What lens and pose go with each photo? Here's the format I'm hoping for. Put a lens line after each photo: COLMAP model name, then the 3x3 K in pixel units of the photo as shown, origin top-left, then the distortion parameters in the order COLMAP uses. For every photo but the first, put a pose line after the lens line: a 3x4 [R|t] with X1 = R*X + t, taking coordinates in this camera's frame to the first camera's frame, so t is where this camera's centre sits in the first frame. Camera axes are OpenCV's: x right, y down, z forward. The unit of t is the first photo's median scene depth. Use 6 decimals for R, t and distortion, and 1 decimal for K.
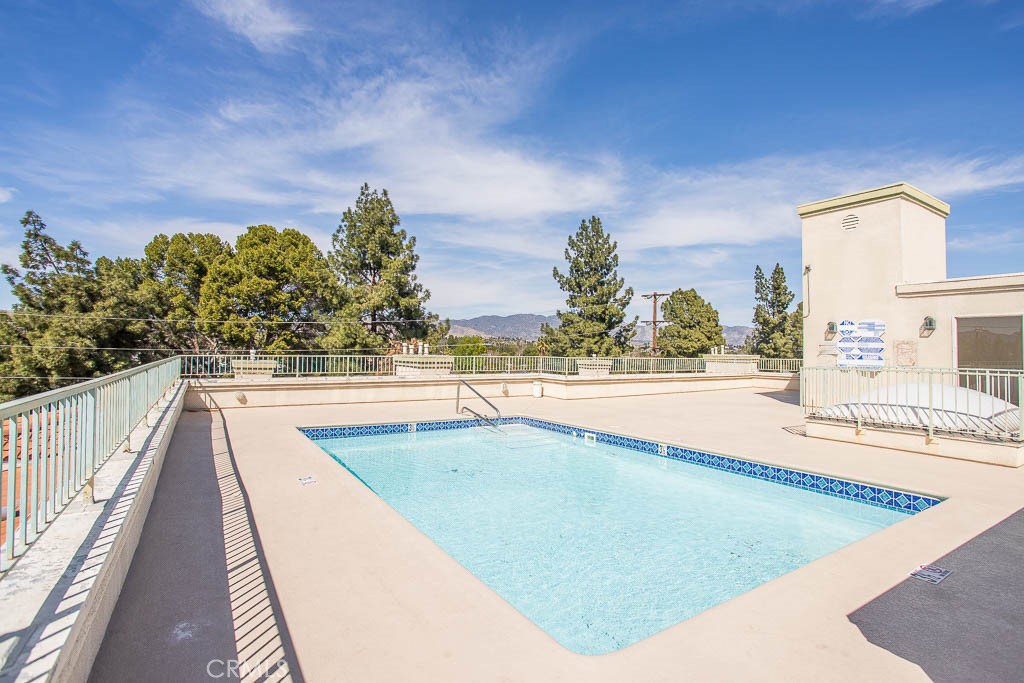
lens RADIAL K [[495.3, 0, 512.0], [0, 495.3, 341.5], [0, 0, 1]] dist [-0.065279, 0.044775]
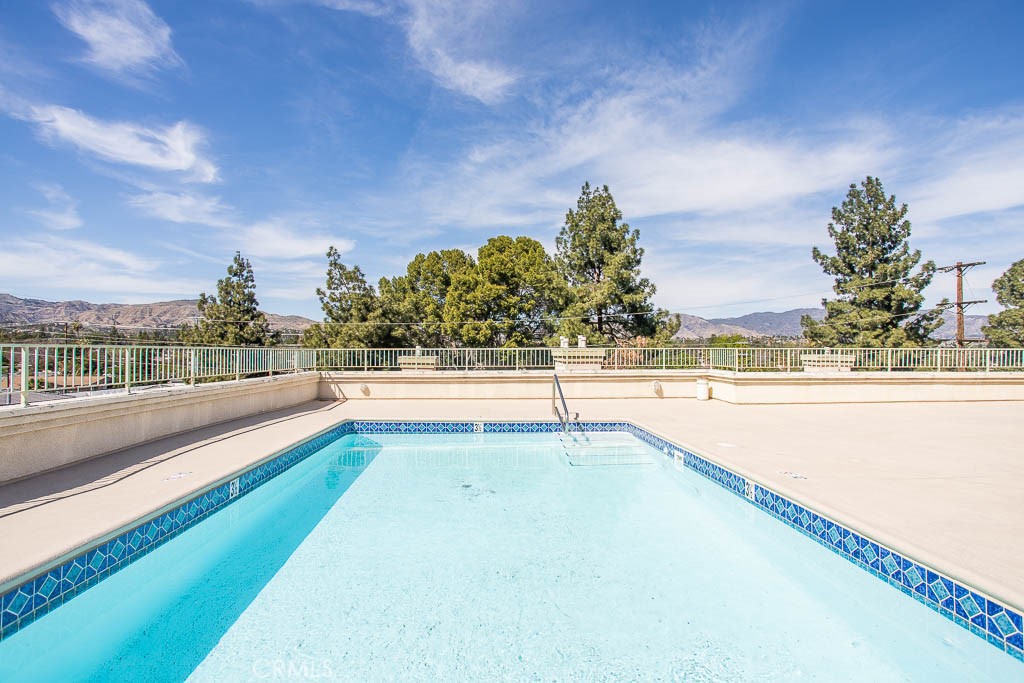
lens RADIAL K [[495.3, 0, 512.0], [0, 495.3, 341.5], [0, 0, 1]] dist [-0.065279, 0.044775]
pose [[0.871662, -0.021808, -0.489622, 0.052670], [0.020619, 0.999757, -0.007822, 0.006170], [0.489673, -0.003277, 0.871900, 0.053207]]
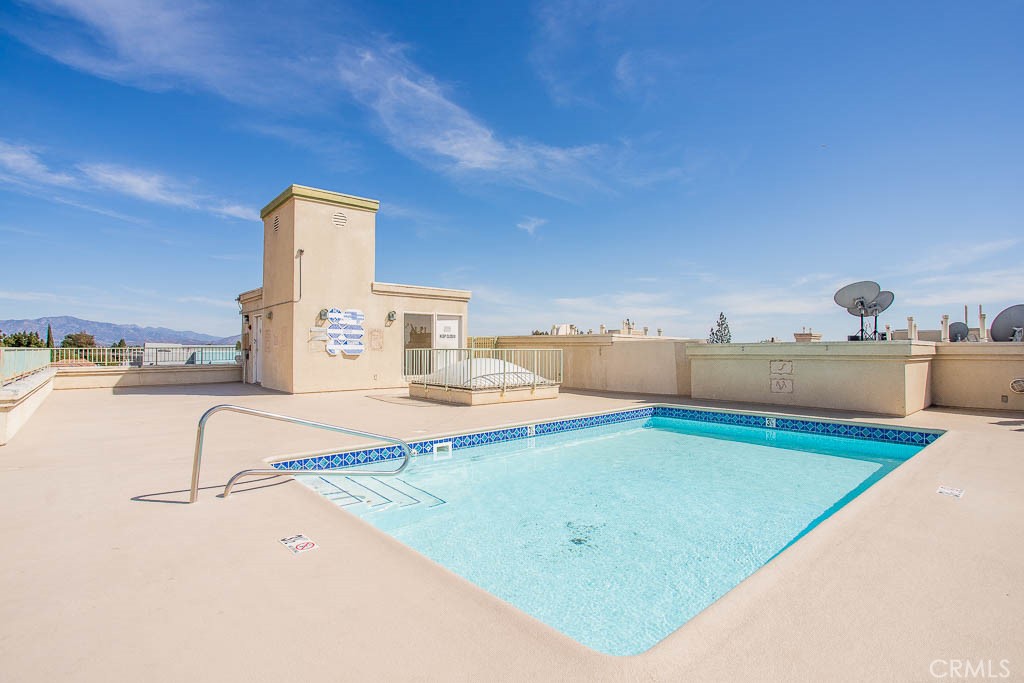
lens RADIAL K [[495.3, 0, 512.0], [0, 495.3, 341.5], [0, 0, 1]] dist [-0.065279, 0.044775]
pose [[-0.142079, -0.001884, 0.989854, -0.107678], [-0.020204, 0.999795, -0.000997, 0.005447], [-0.989649, -0.020141, -0.142088, 0.180381]]
